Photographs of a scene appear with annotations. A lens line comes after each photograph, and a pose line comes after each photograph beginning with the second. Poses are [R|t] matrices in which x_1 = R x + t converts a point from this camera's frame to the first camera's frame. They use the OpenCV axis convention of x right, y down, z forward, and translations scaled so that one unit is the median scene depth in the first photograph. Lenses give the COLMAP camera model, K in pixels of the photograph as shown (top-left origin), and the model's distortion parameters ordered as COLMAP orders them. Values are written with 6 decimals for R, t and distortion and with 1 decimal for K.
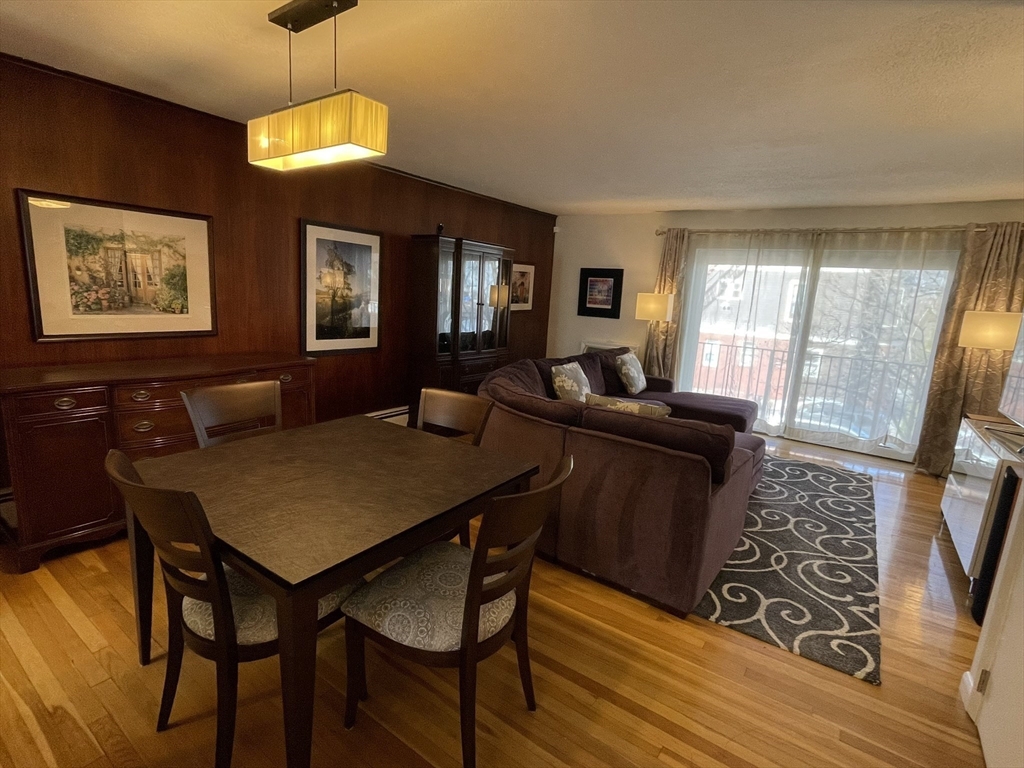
lens RADIAL K [[511.9, 0, 510.9], [0, 511.9, 386.1], [0, 0, 1]] dist [-0.016714, 0.000220]
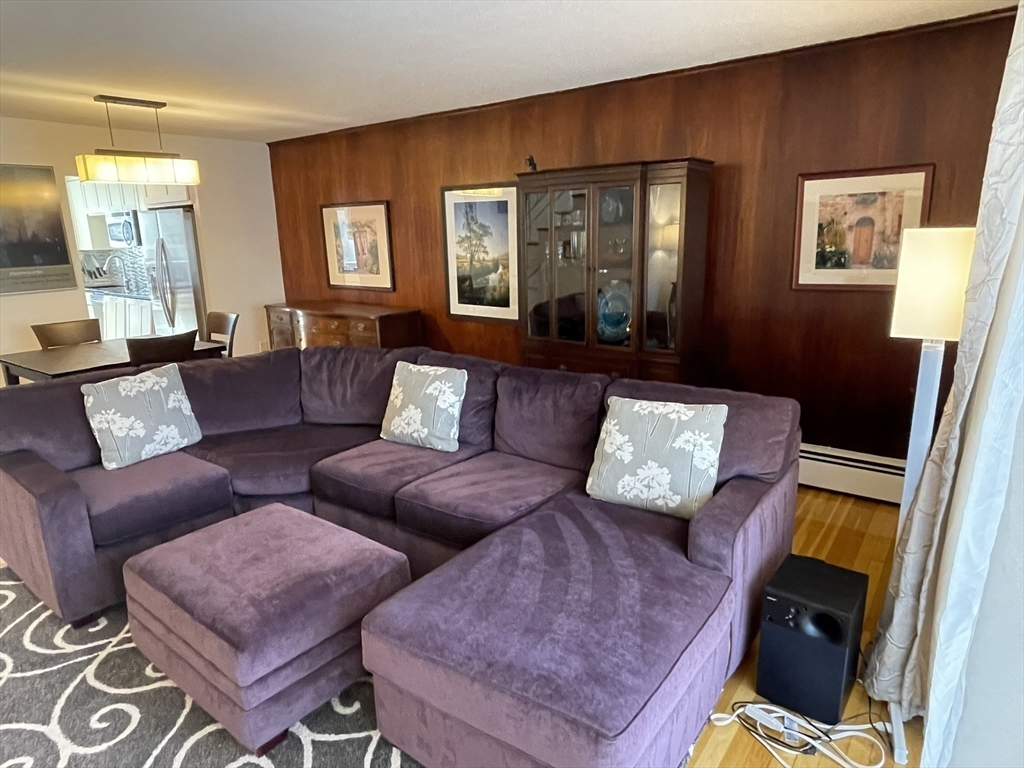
lens RADIAL K [[630.4, 0, 513.0], [0, 630.4, 384.9], [0, 0, 1]] dist [0.025348, 0.000499]
pose [[-0.028973, 0.177835, -0.983634, 0.809231], [-0.165308, 0.969644, 0.180175, -0.163417], [0.985816, 0.167823, 0.001305, 1.036279]]
